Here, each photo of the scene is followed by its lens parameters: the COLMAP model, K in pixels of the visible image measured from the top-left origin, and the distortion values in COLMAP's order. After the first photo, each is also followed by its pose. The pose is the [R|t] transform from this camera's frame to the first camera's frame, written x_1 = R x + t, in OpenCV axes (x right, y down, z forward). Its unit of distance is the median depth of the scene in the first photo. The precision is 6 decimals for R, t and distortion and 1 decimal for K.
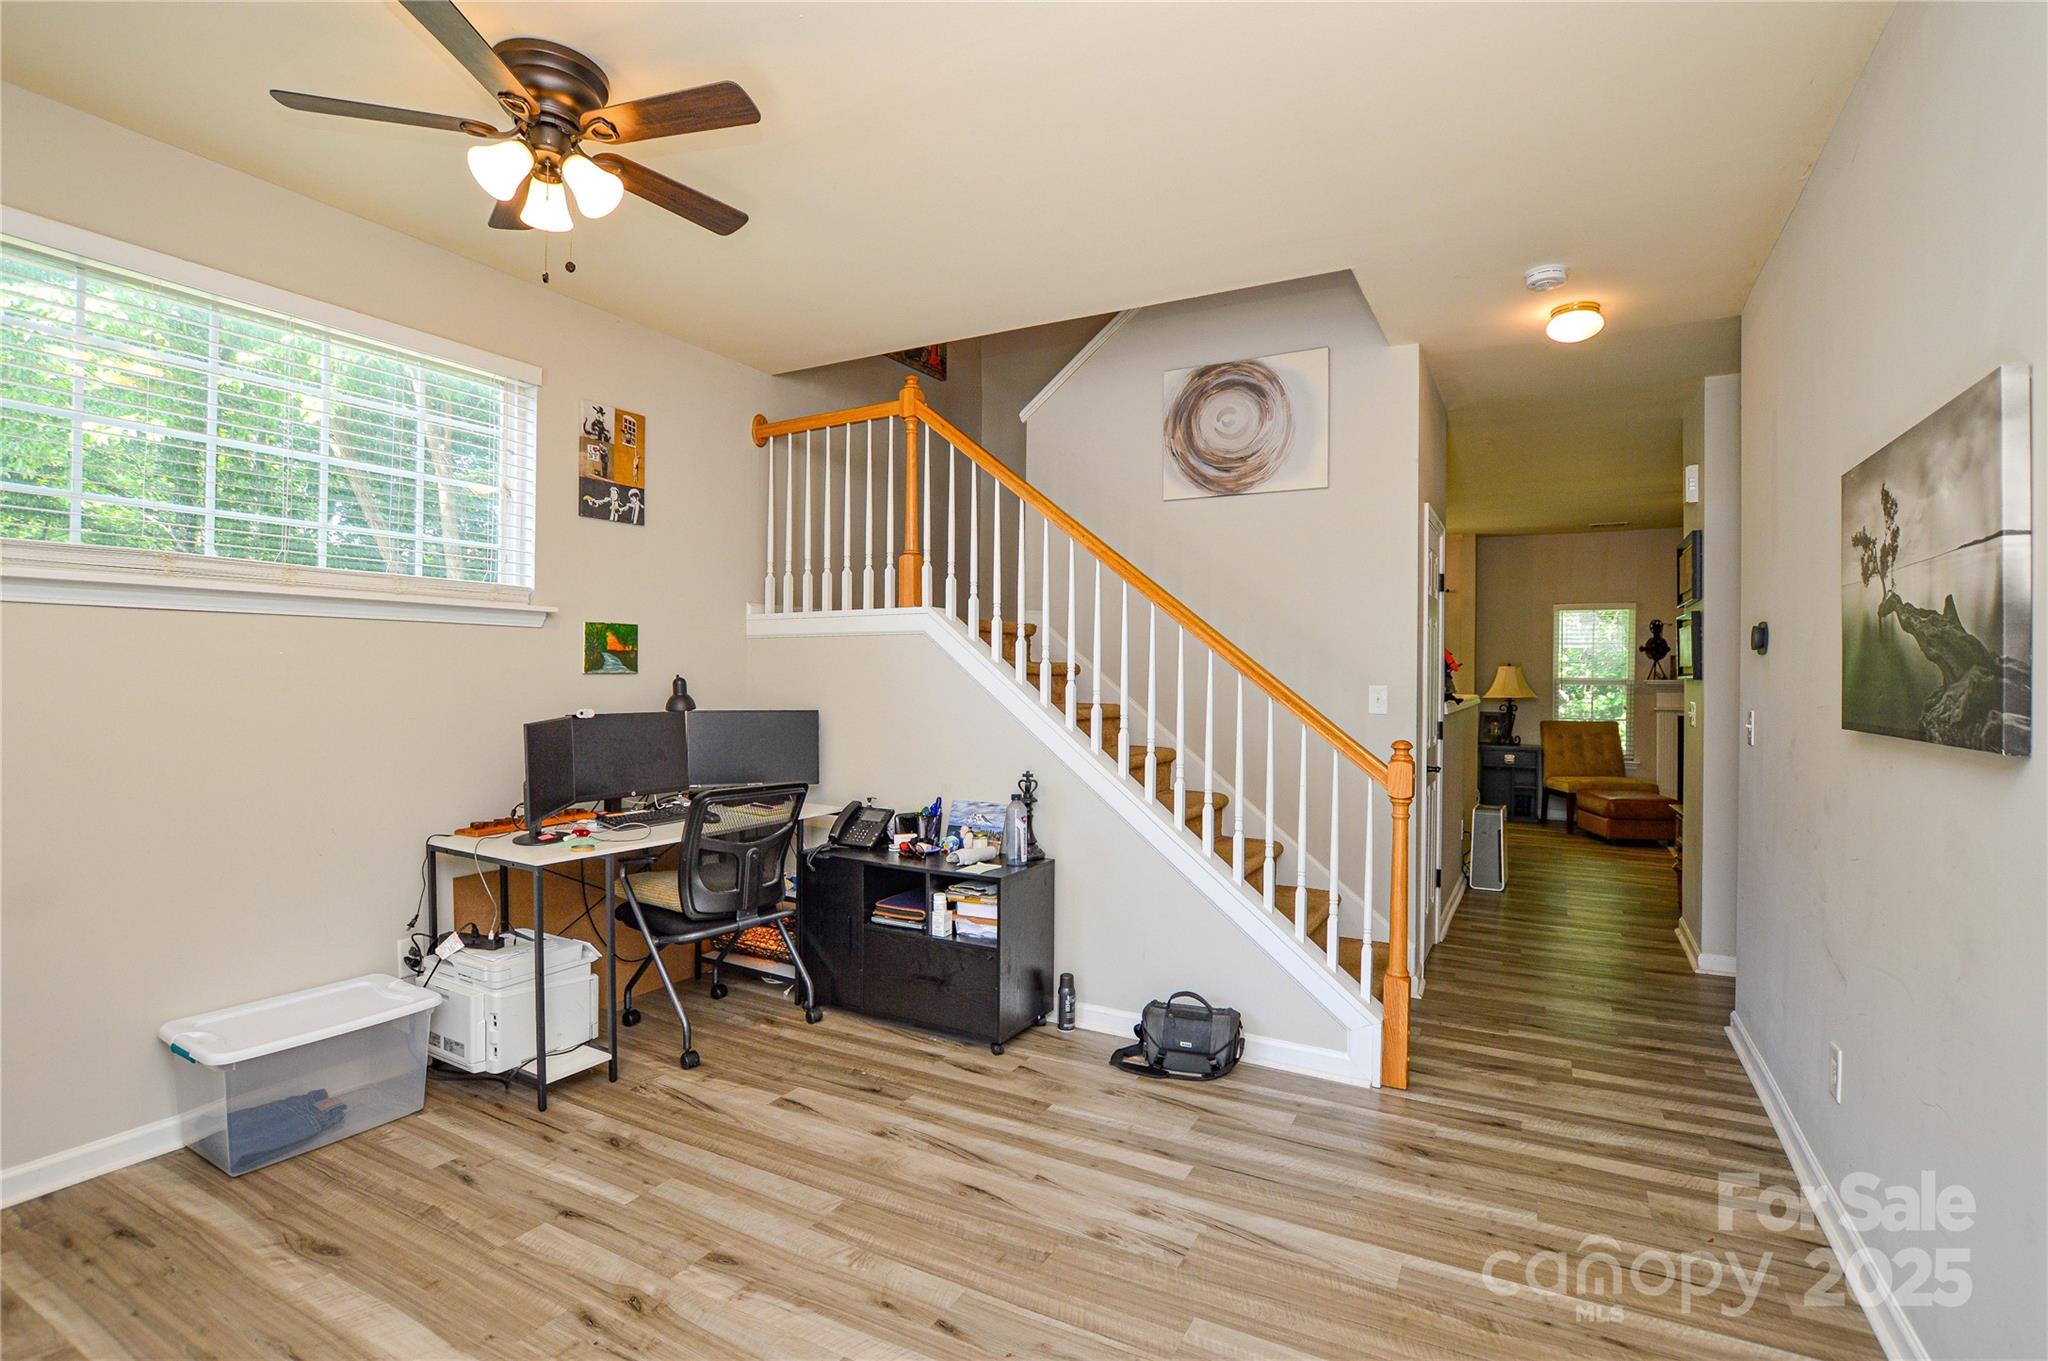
lens RADIAL K [[950.0, 0, 1027.4], [0, 950.0, 681.1], [0, 0, 1]] dist [-0.027167, 0.000332]
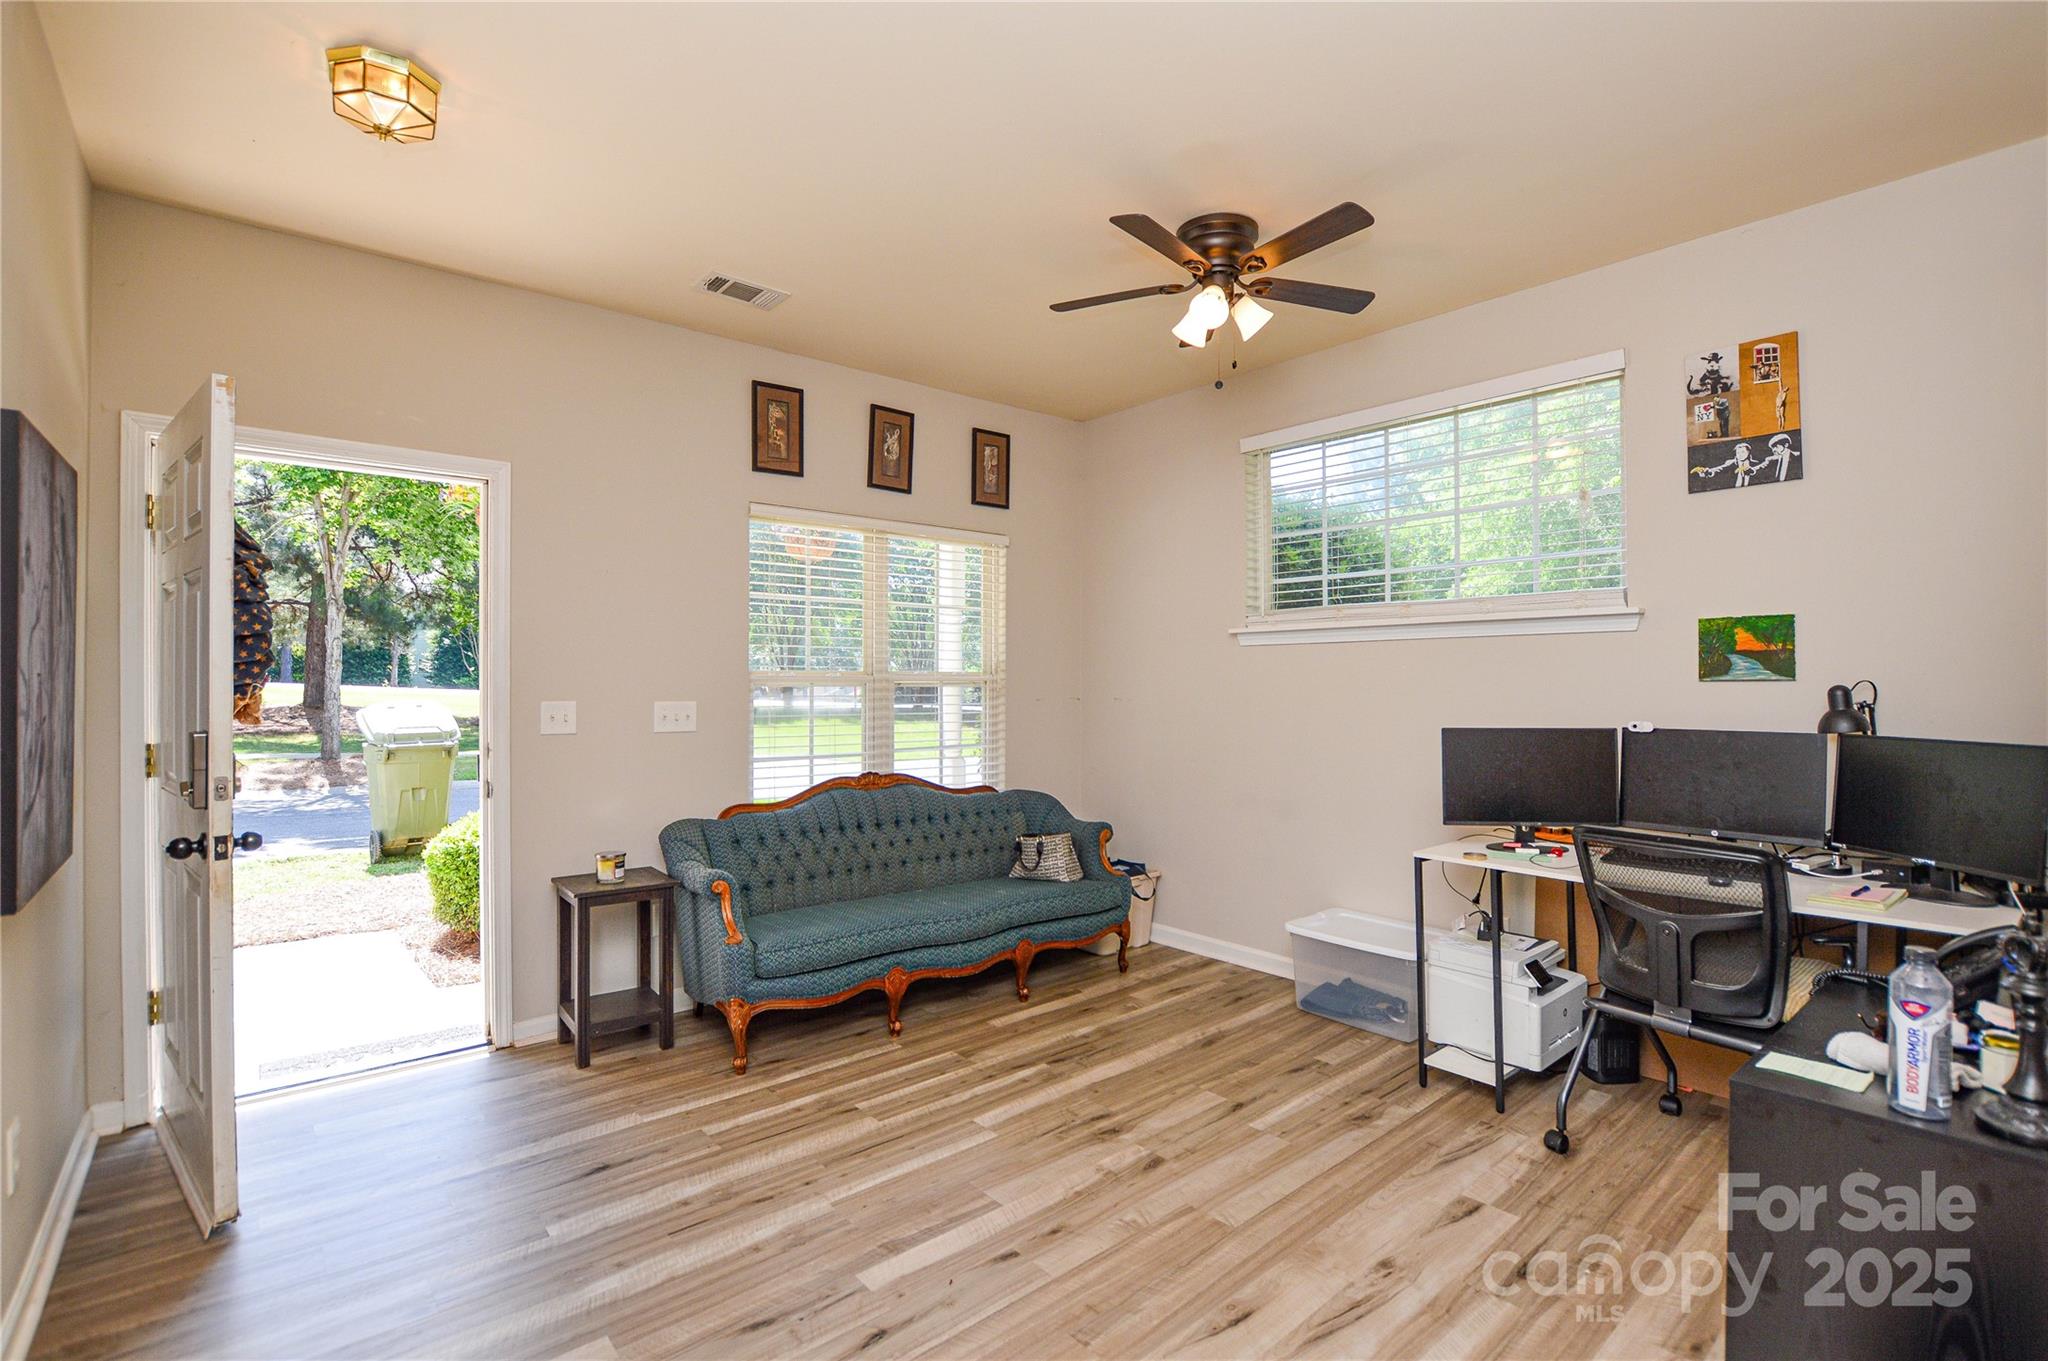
lens RADIAL K [[923.4, 0, 1025.6], [0, 923.4, 676.3], [0, 0, 1]] dist [-0.024948, 0.000552]
pose [[-0.346555, -0.015315, -0.937905, 0.579217], [-0.009015, 0.999875, -0.012996, 0.004517], [0.937986, 0.003951, -0.346650, 0.855961]]
